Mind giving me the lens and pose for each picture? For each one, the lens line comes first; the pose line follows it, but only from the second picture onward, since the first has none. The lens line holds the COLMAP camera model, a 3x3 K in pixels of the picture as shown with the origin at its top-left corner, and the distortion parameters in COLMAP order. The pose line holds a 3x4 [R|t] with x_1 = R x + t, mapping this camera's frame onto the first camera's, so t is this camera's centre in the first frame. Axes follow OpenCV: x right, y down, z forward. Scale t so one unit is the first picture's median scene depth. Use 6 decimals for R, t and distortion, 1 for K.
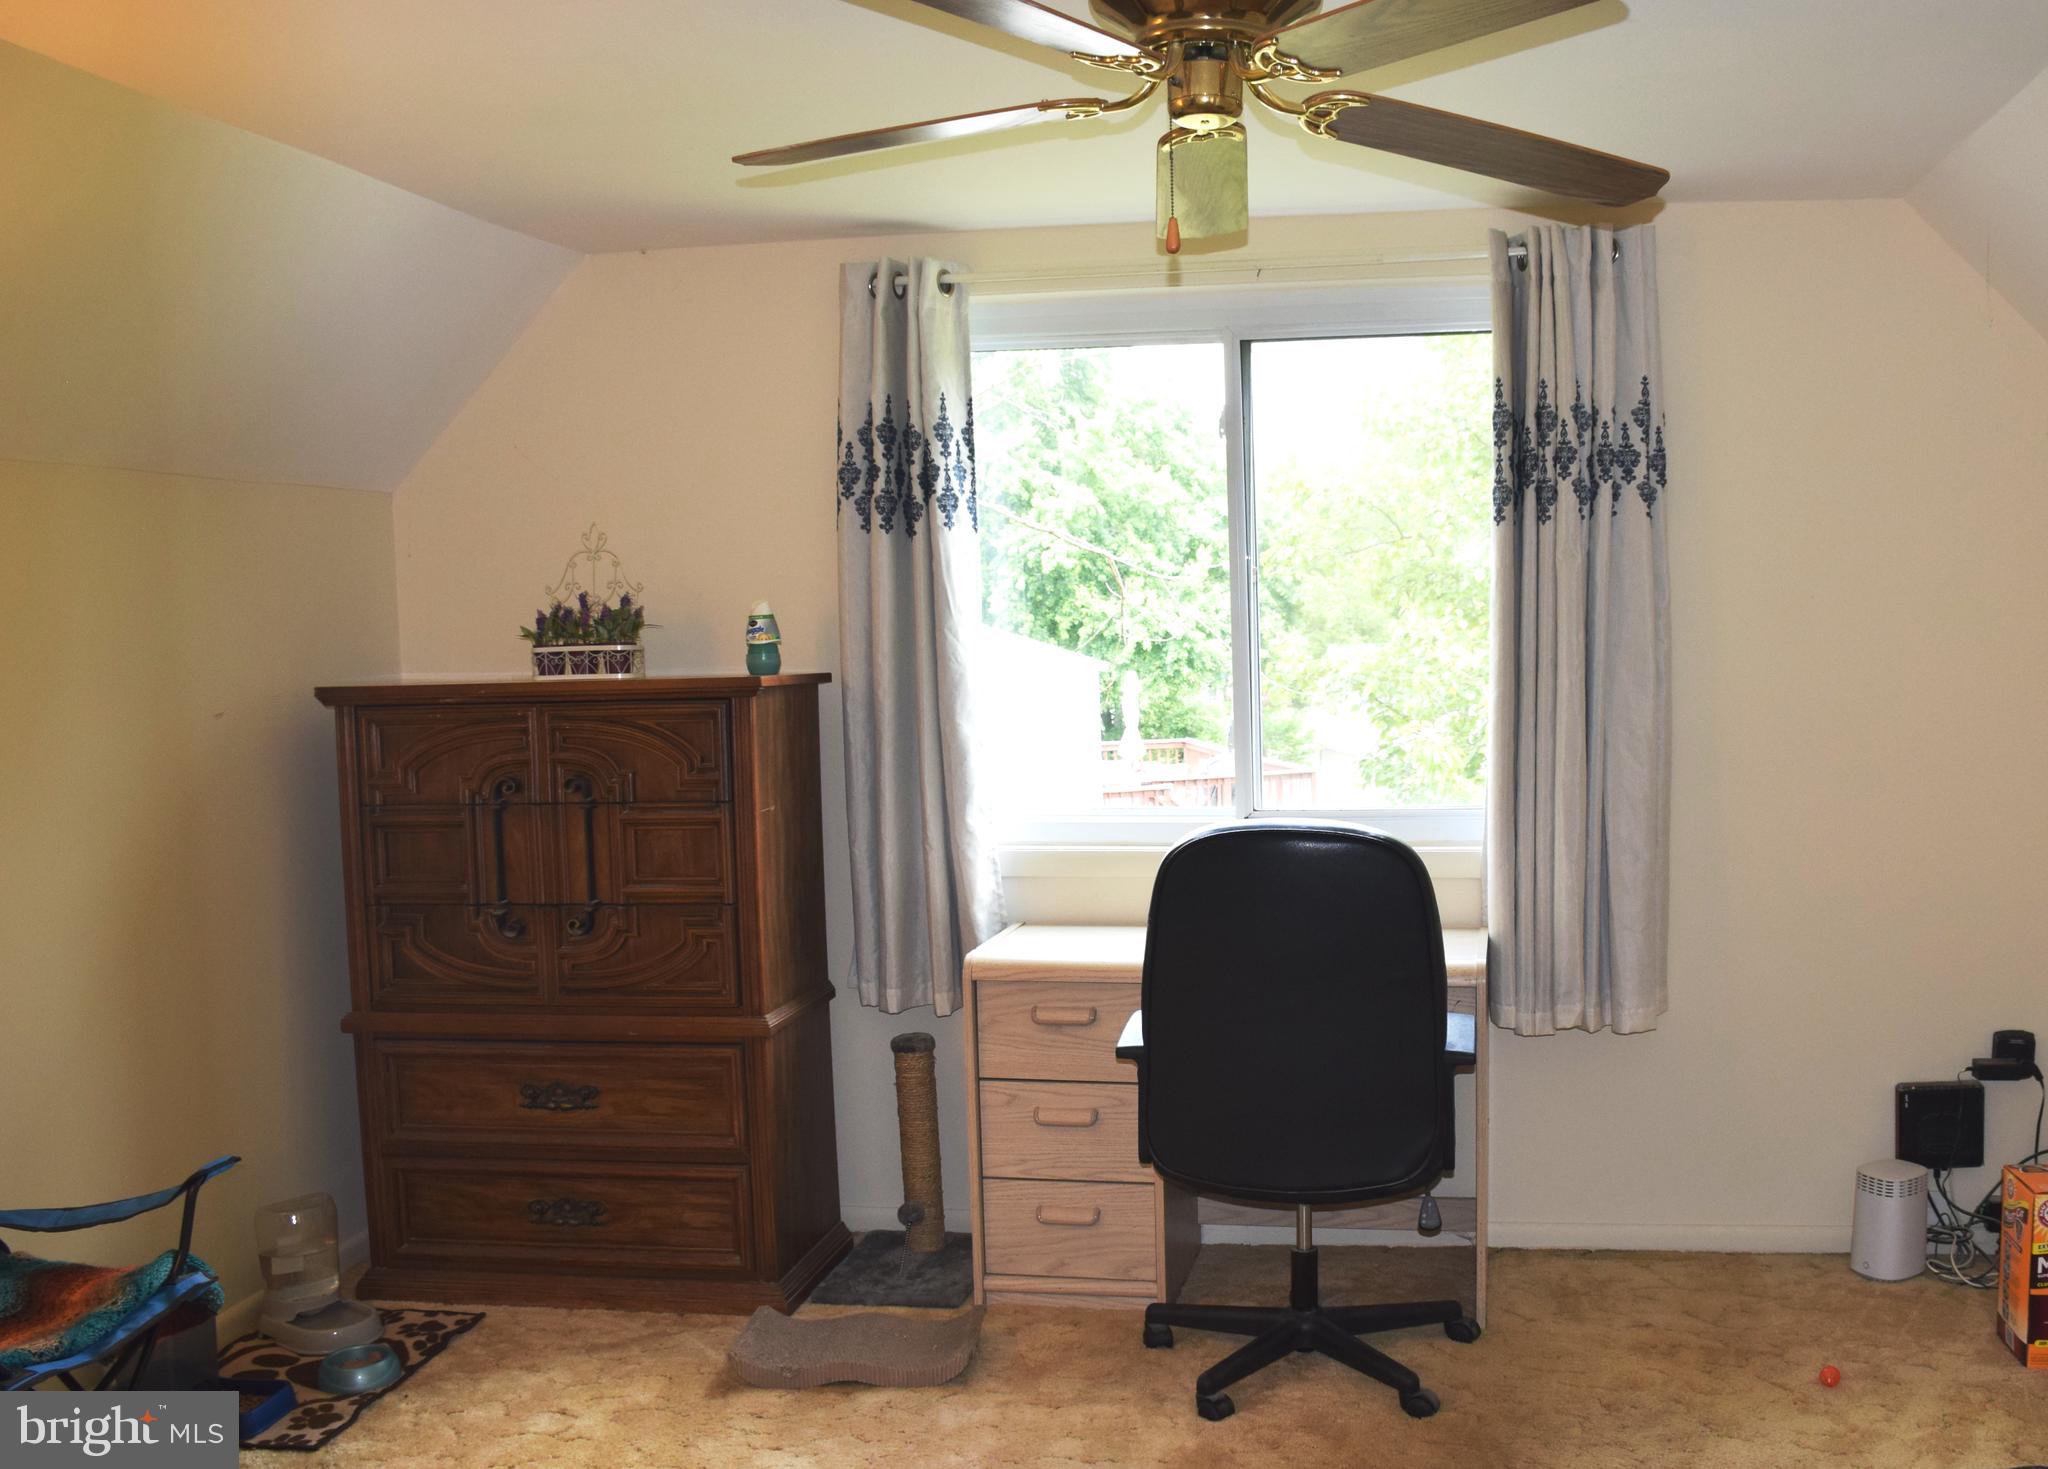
lens RADIAL K [[1867.2, 0, 1028.7], [0, 1867.2, 812.7], [0, 0, 1]] dist [-0.158925, 0.163807]
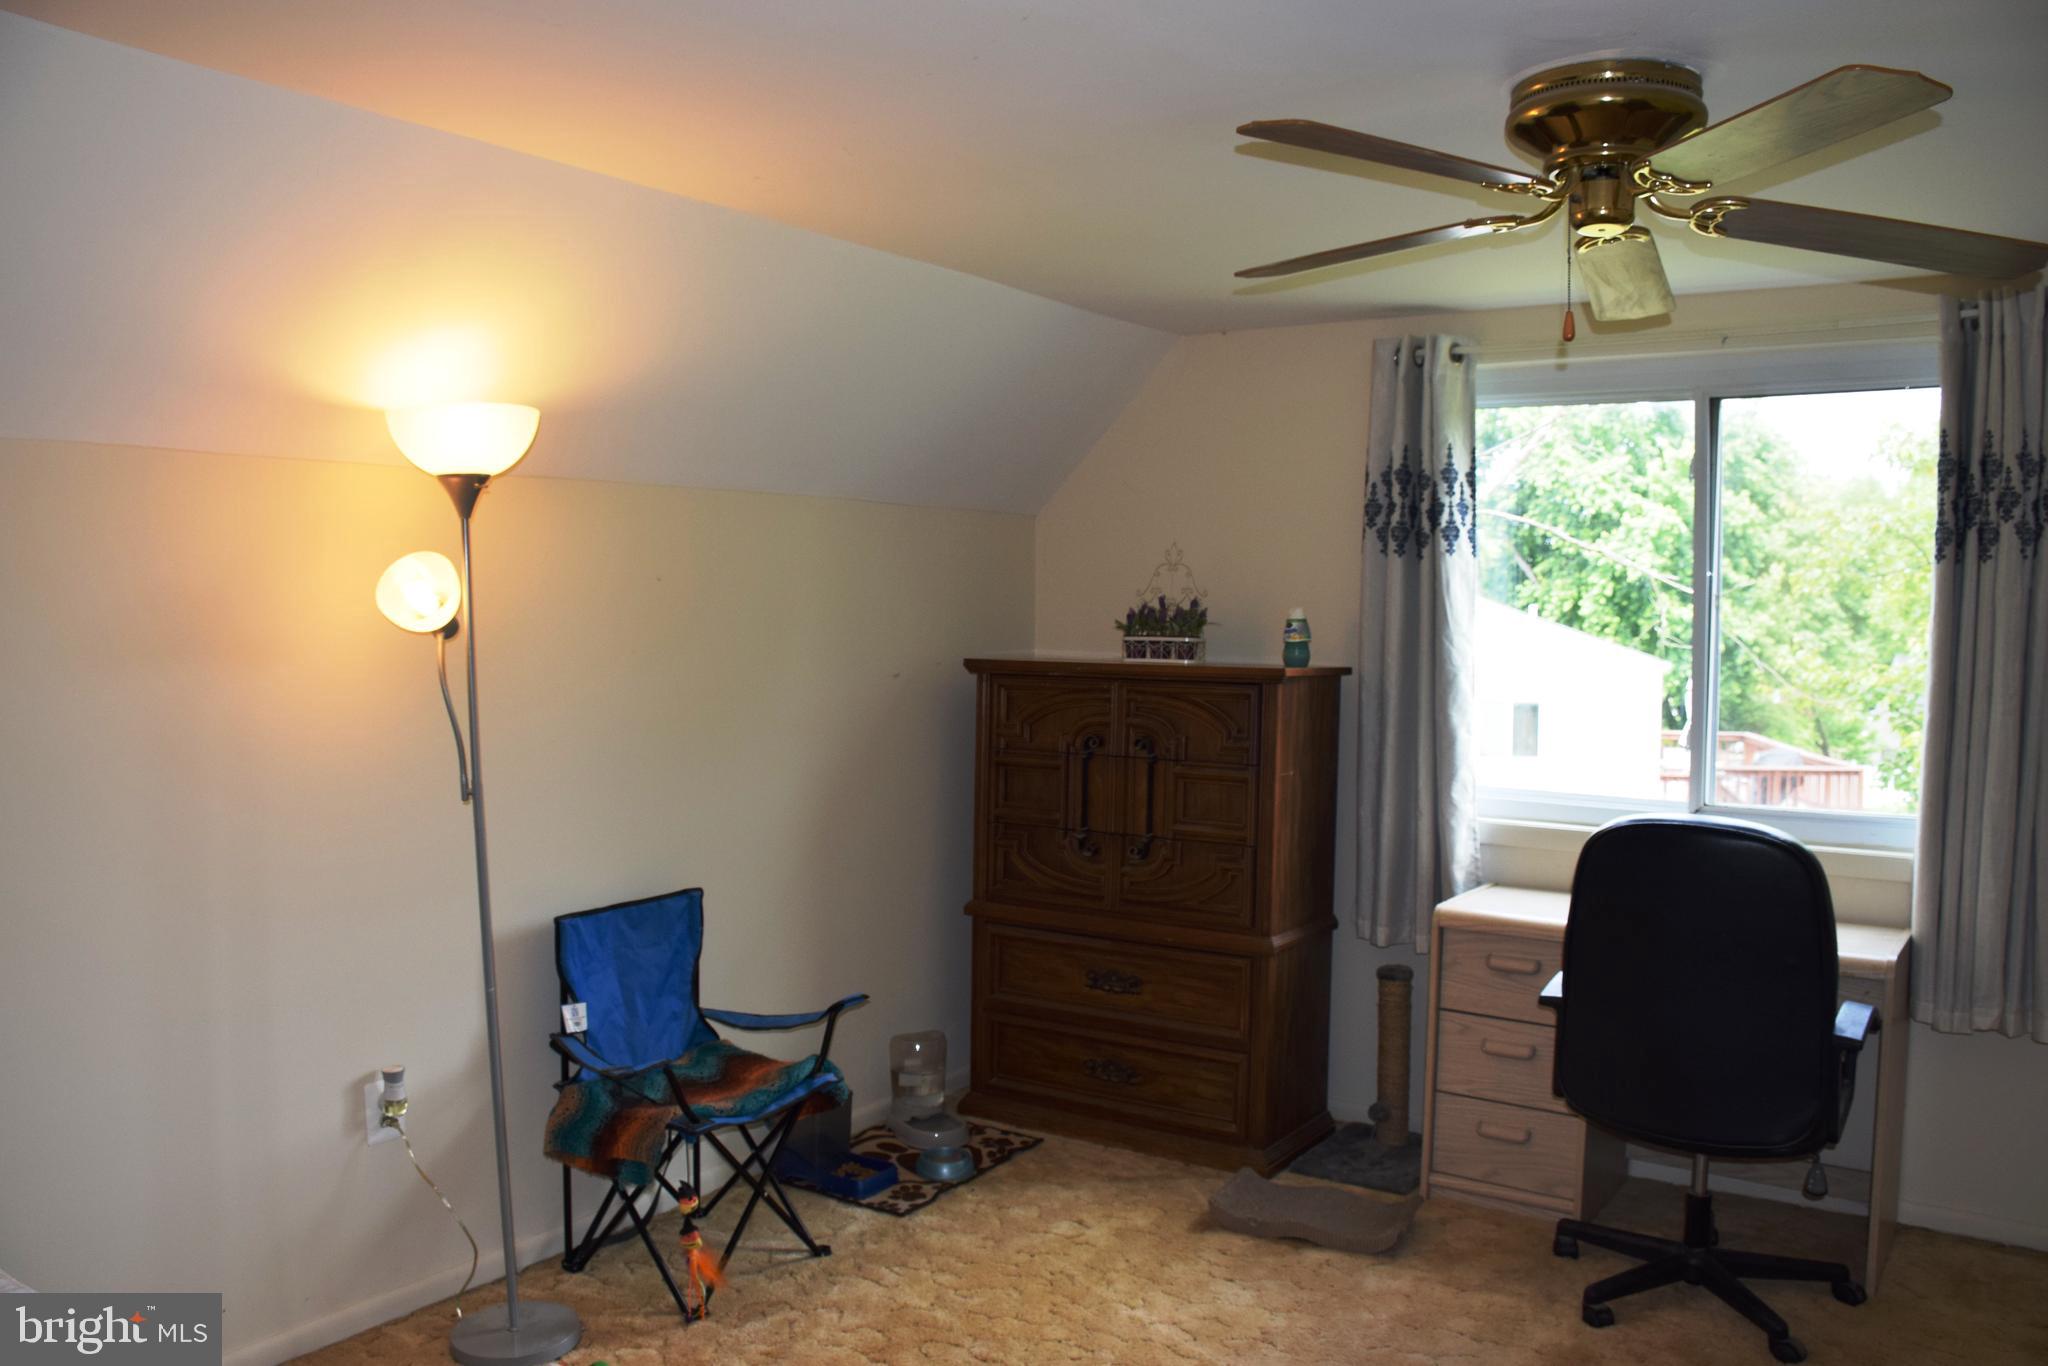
lens RADIAL K [[1566.7, 0, 1024.0], [0, 1566.7, 683.0], [0, 0, 1]] dist [-0.153223, 0.095144]
pose [[0.904095, 0.052436, -0.424101, 0.144103], [-0.072485, 0.996879, -0.031268, -0.017265], [0.421138, 0.059010, 0.905075, -0.032976]]
